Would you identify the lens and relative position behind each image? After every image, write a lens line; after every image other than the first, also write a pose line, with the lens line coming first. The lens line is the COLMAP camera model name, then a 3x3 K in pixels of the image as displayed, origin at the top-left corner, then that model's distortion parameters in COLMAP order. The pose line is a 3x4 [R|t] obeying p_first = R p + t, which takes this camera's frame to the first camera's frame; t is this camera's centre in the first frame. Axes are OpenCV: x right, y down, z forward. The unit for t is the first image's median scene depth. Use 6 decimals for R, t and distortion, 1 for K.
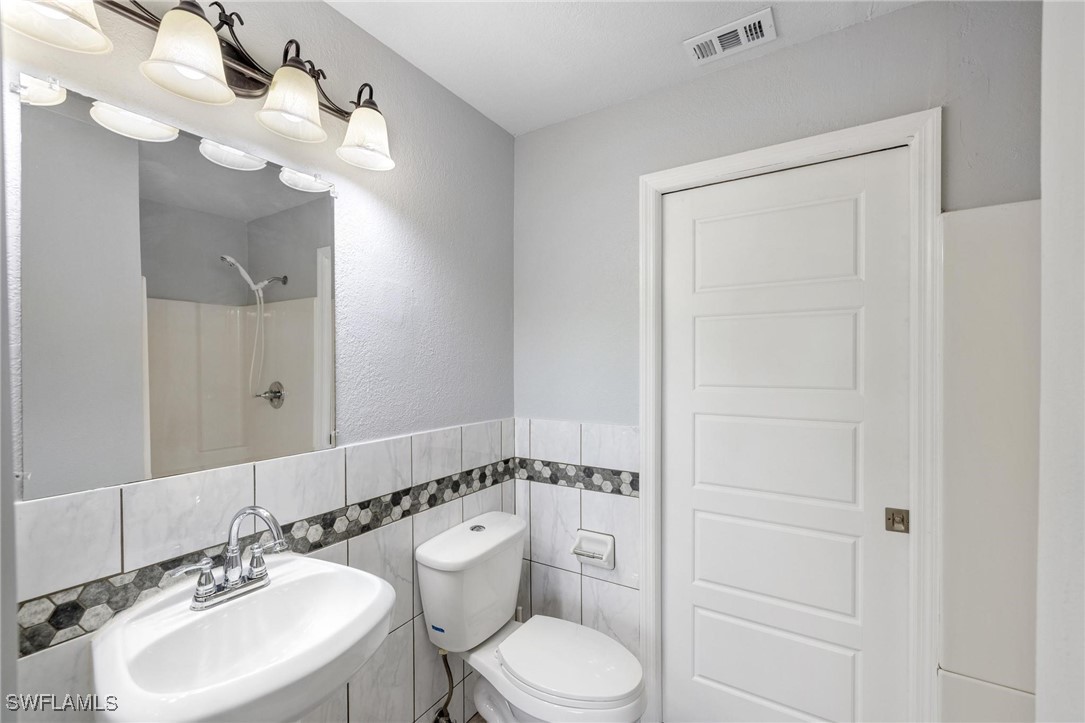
lens RADIAL K [[456.1, 0, 542.7], [0, 456.1, 365.3], [0, 0, 1]] dist [0.001715, -0.000700]
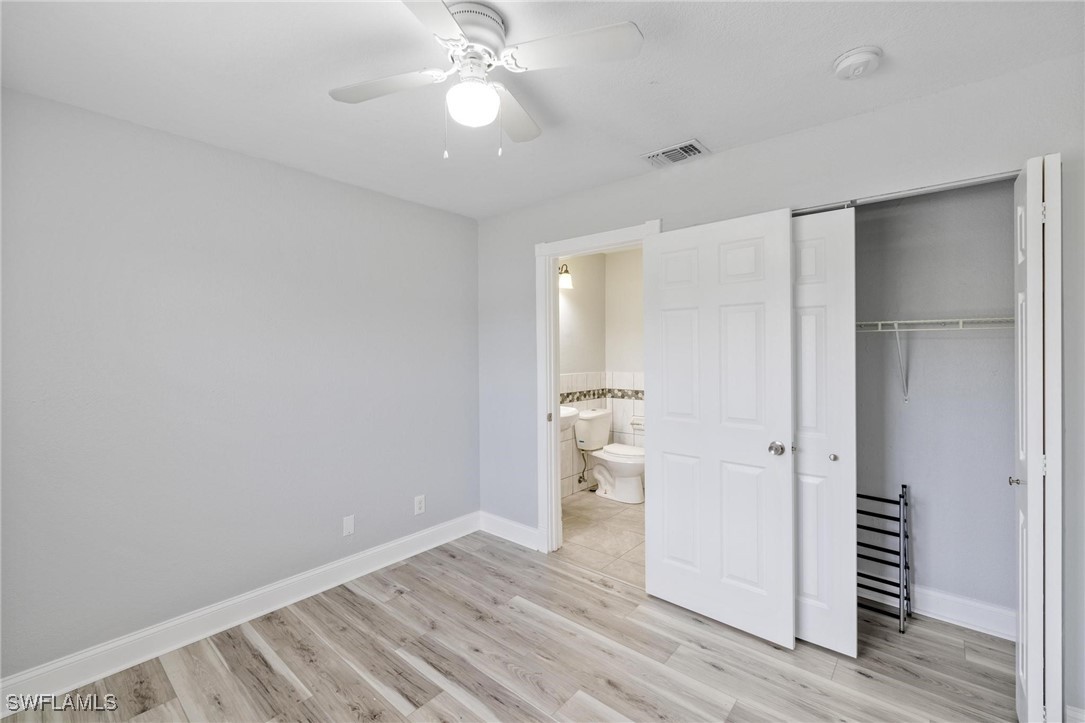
lens RADIAL K [[456.1, 0, 545.9], [0, 456.1, 358.2], [0, 0, 1]] dist [0.001715, -0.000700]
pose [[0.989494, -0.001133, -0.144568, -0.029517], [0.002379, 0.999961, 0.008447, 0.023425], [0.144553, -0.008702, 0.989459, -1.515274]]
